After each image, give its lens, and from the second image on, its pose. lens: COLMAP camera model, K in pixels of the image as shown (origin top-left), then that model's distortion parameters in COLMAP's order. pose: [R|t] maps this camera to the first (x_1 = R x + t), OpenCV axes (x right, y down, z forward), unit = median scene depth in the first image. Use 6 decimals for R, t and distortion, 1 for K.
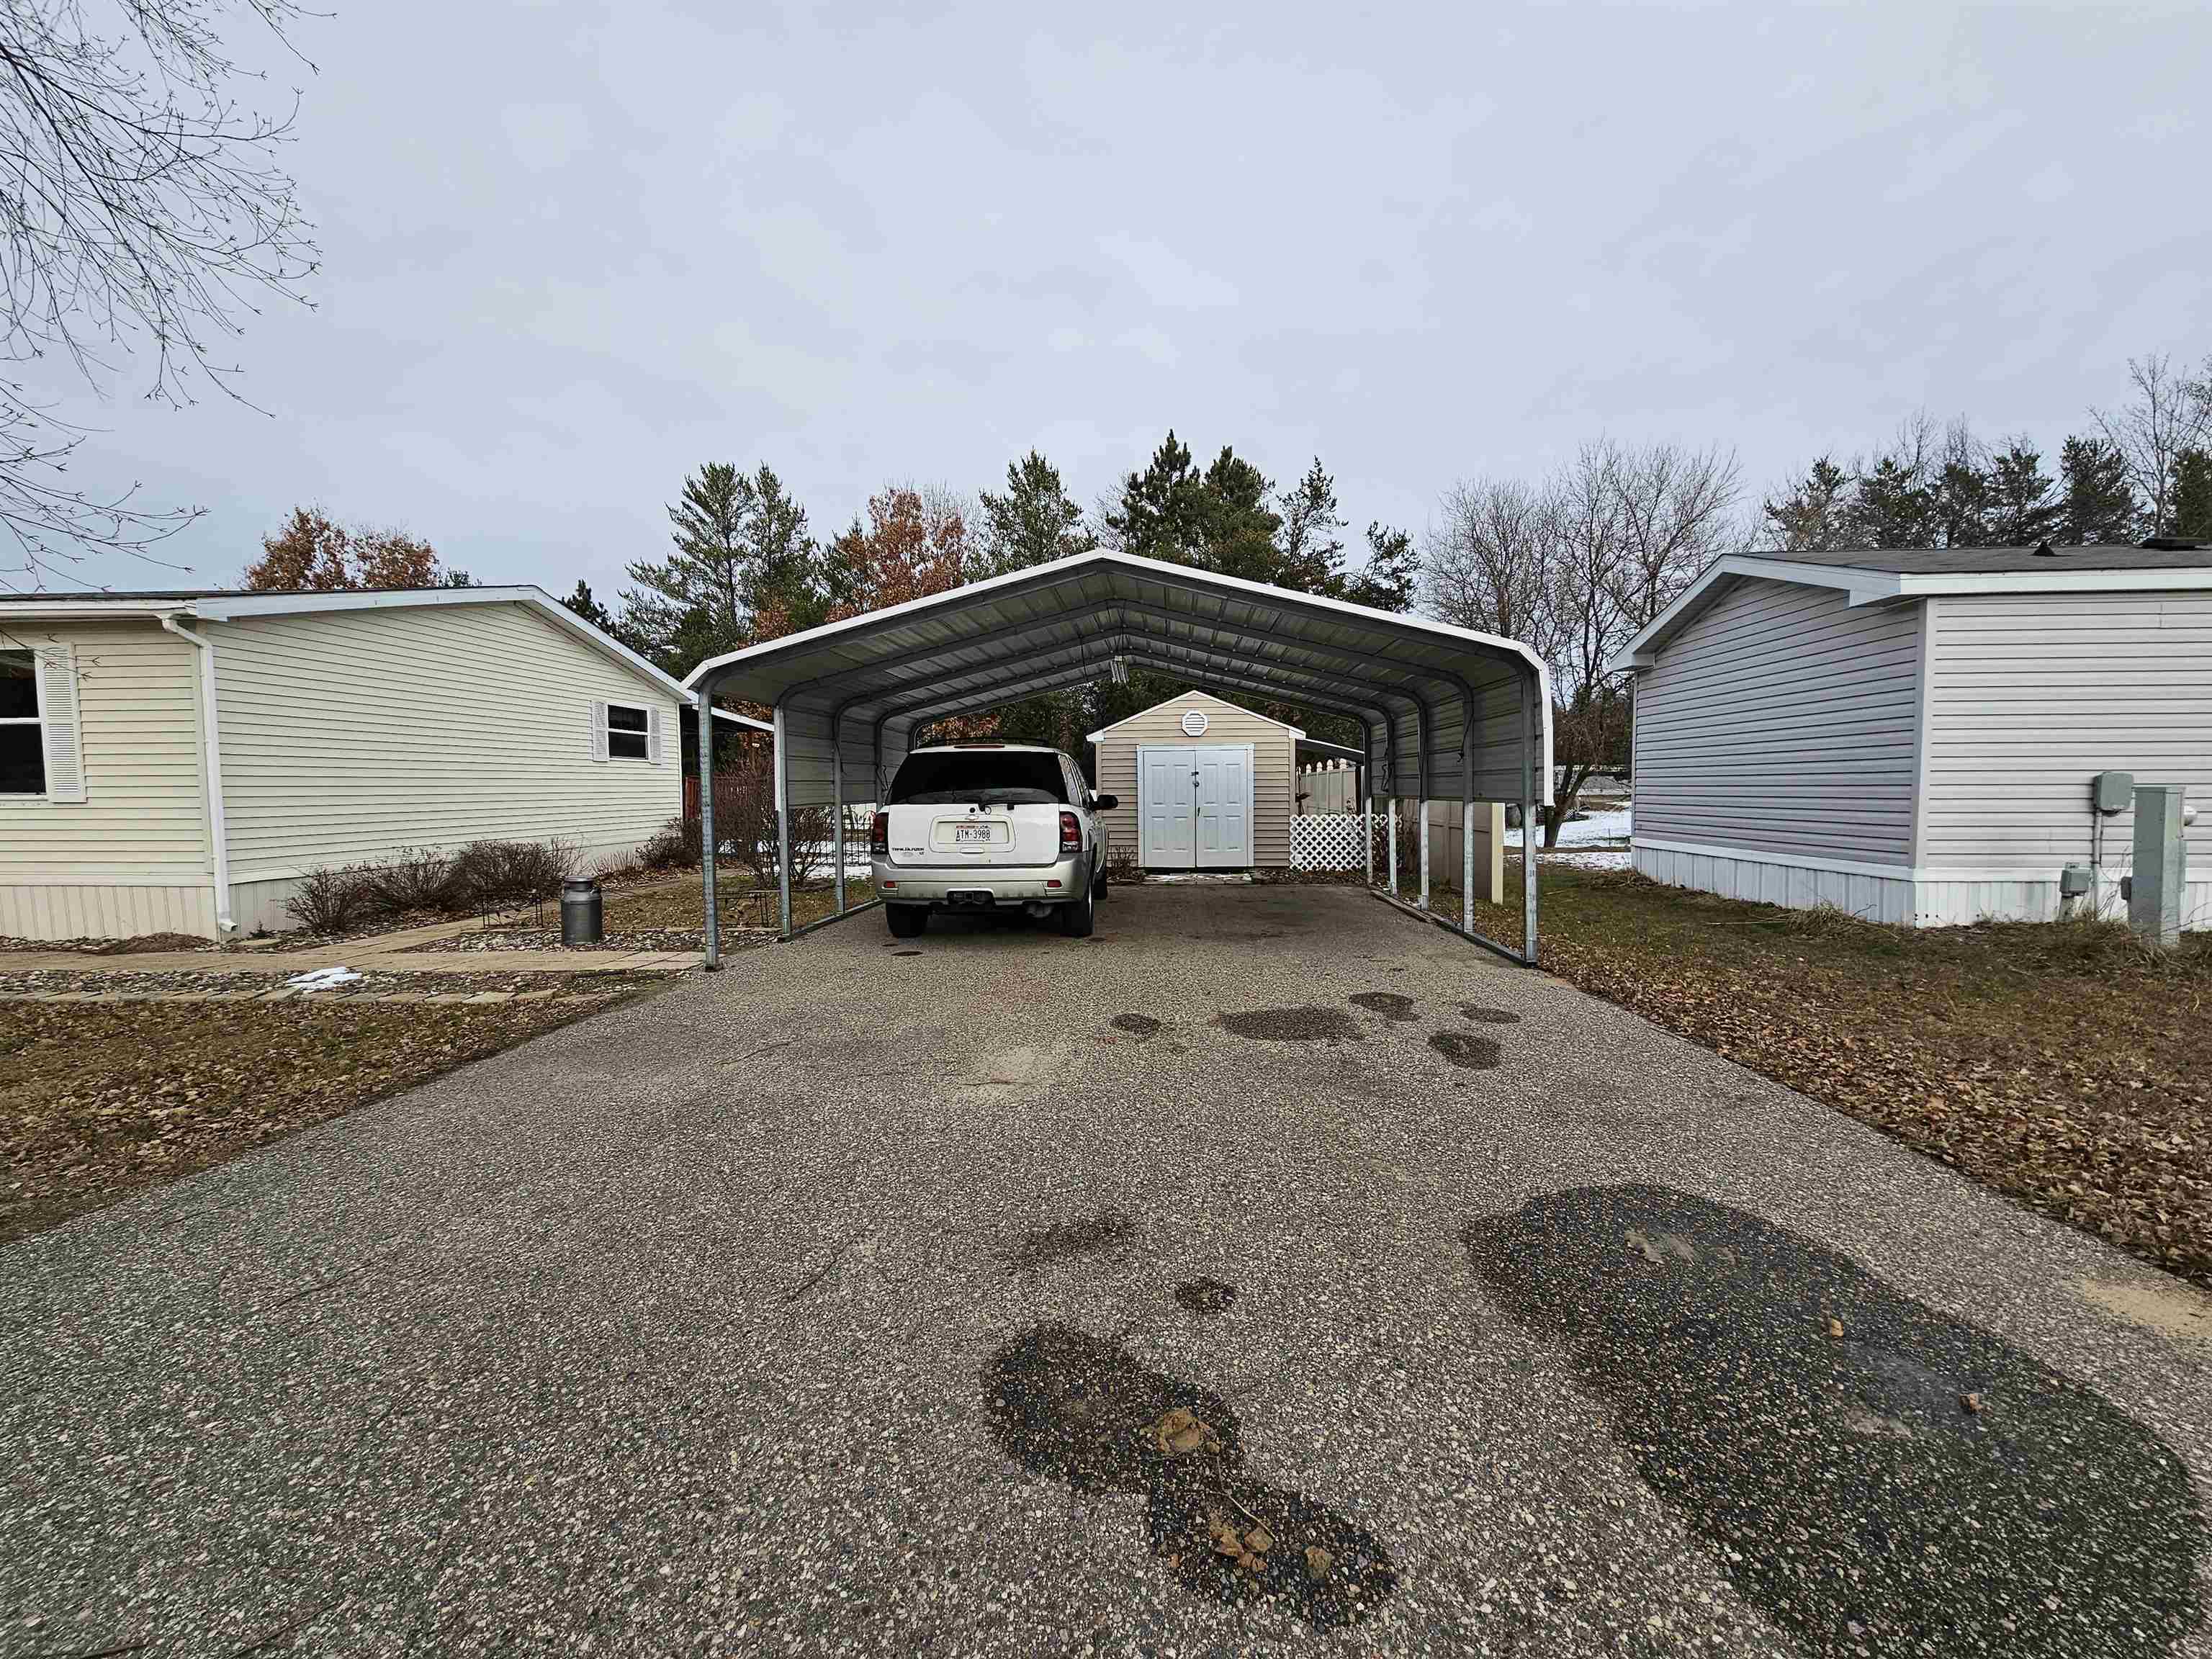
lens RADIAL K [[904.7, 0, 1125.8], [0, 904.7, 837.6], [0, 0, 1]] dist [-0.006092, 0.001949]
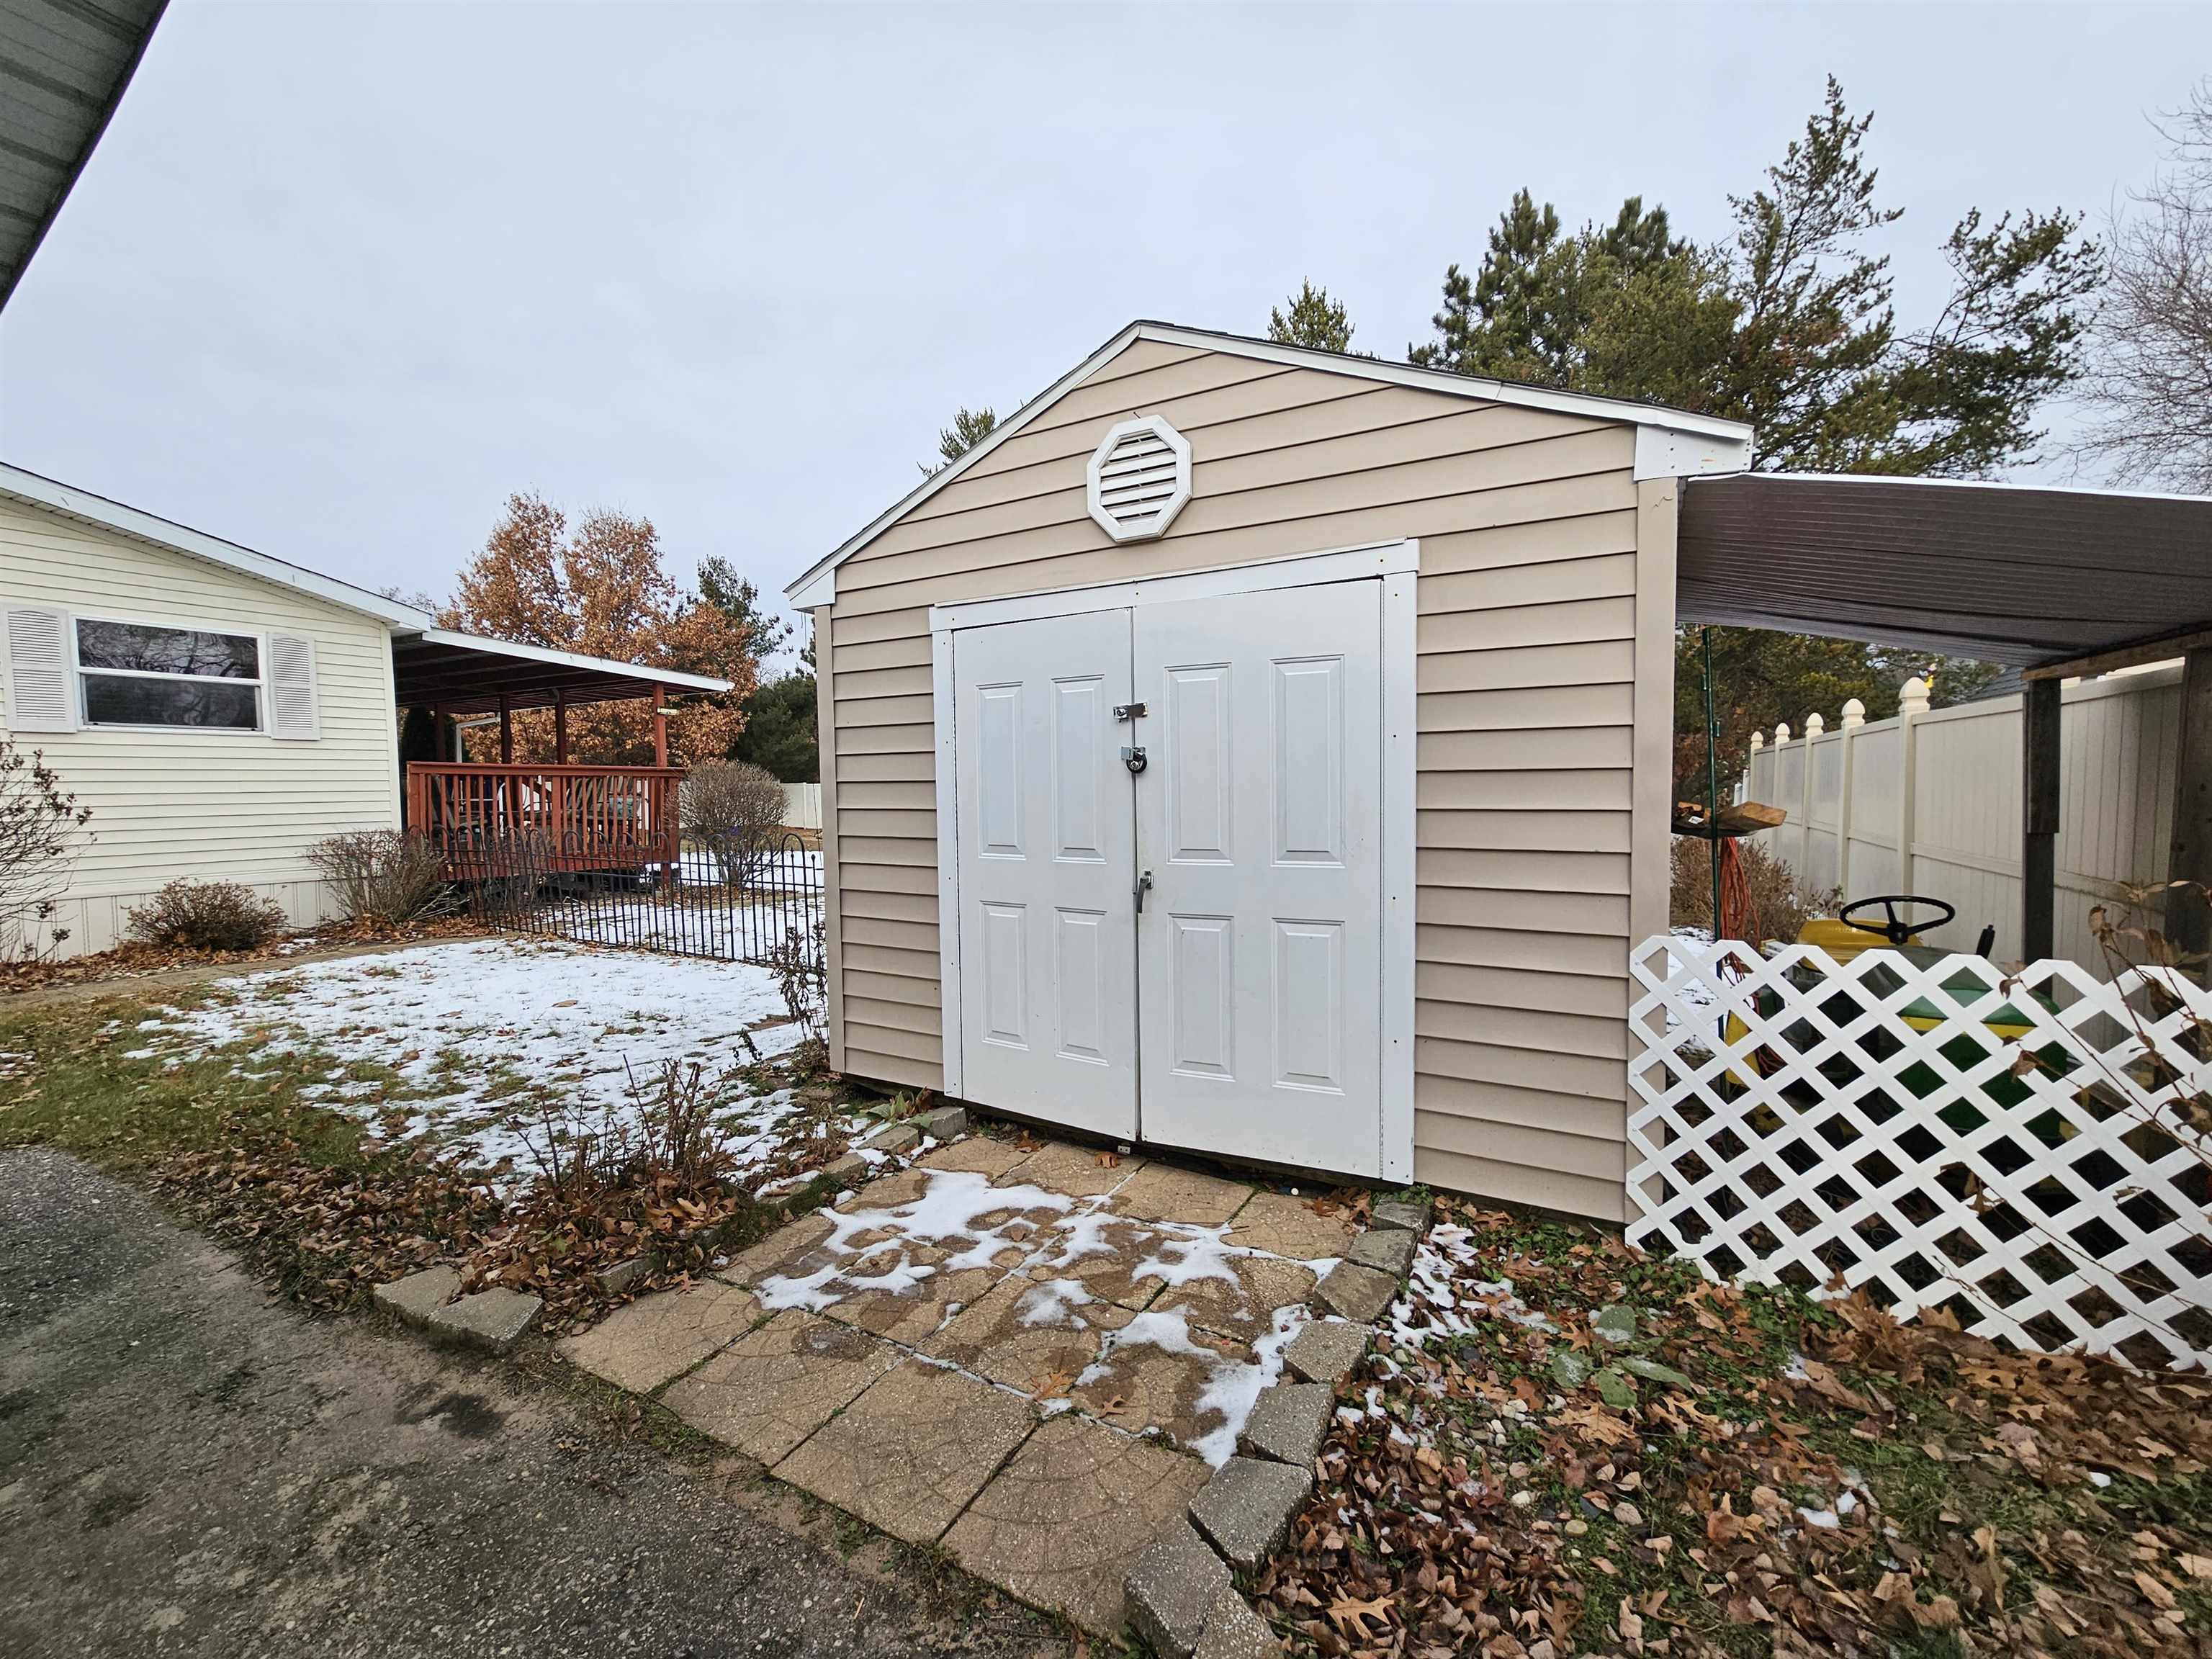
lens RADIAL K [[889.9, 0, 1112.5], [0, 889.9, 836.5], [0, 0, 1]] dist [-0.014435, 0.006274]
pose [[0.900215, 0.023230, -0.434826, 0.249770], [-0.016631, 0.999682, 0.018974, -0.068828], [0.435128, -0.009849, 0.900315, 1.217360]]
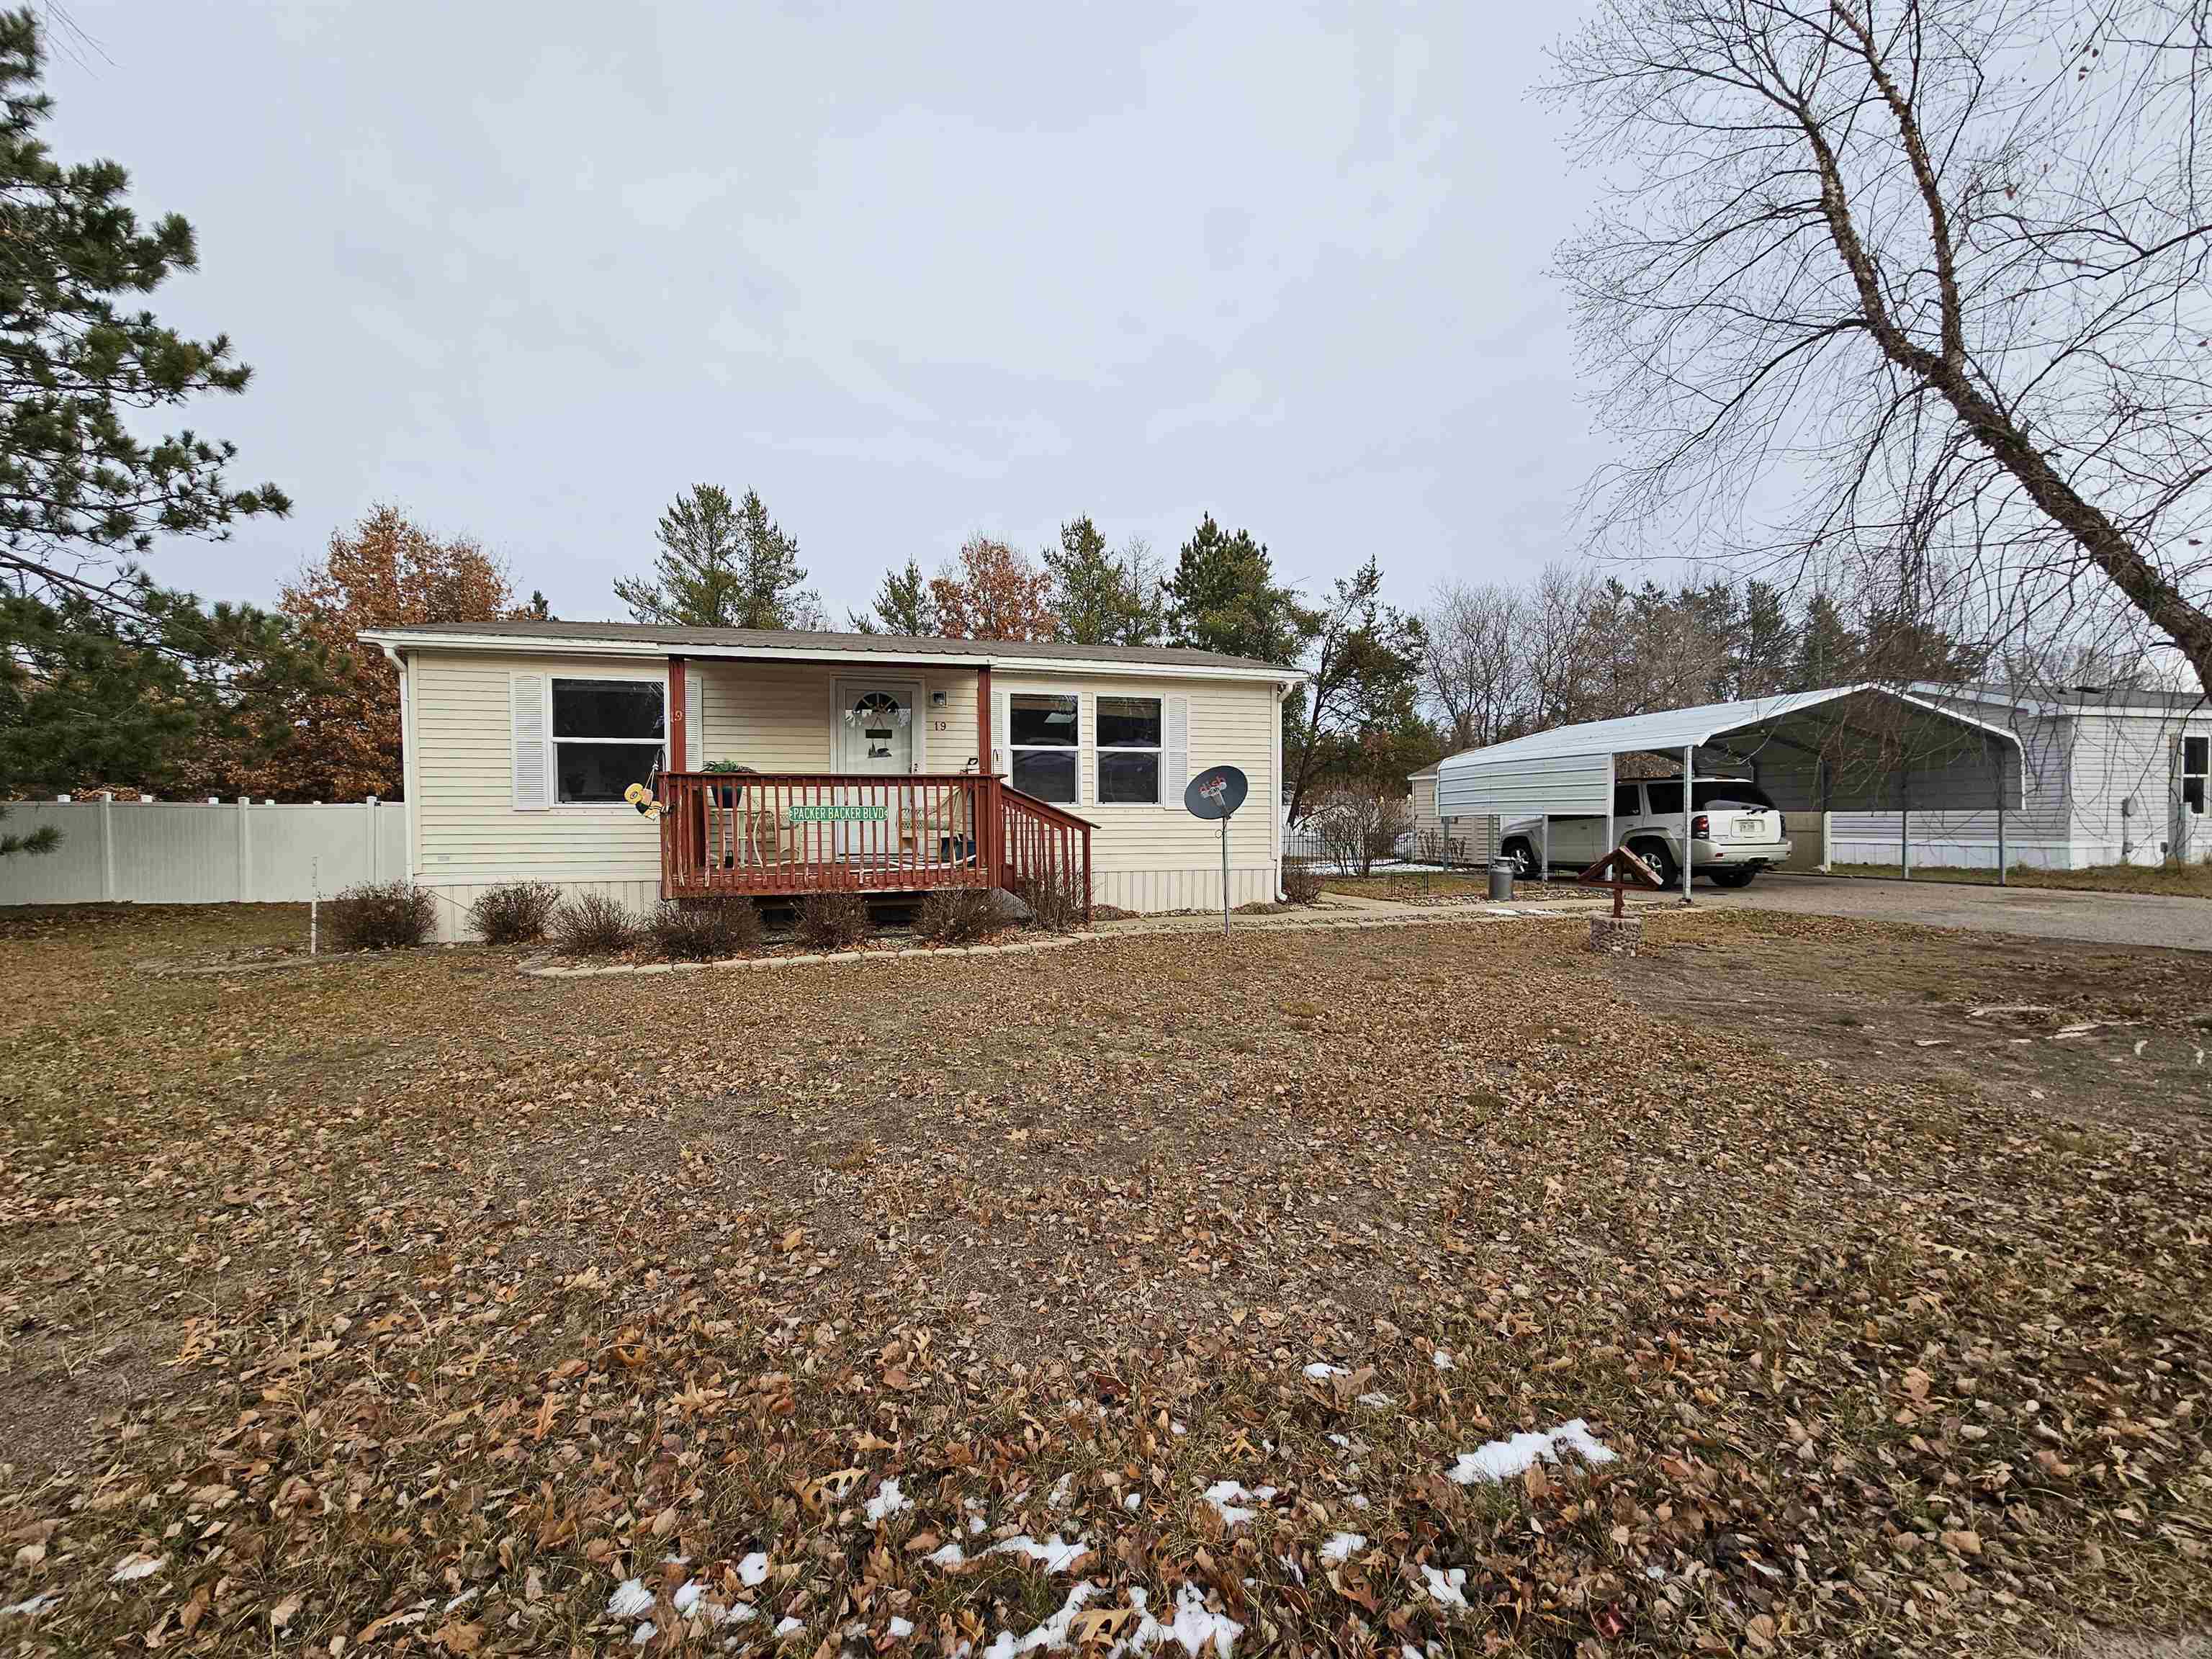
lens RADIAL K [[889.9, 0, 1112.5], [0, 889.9, 836.5], [0, 0, 1]] dist [-0.014435, 0.006274]
pose [[0.952628, -0.006512, 0.304069, -1.540977], [0.016285, 0.999429, -0.029615, 0.037516], [-0.303703, 0.033164, 0.952189, -0.240647]]
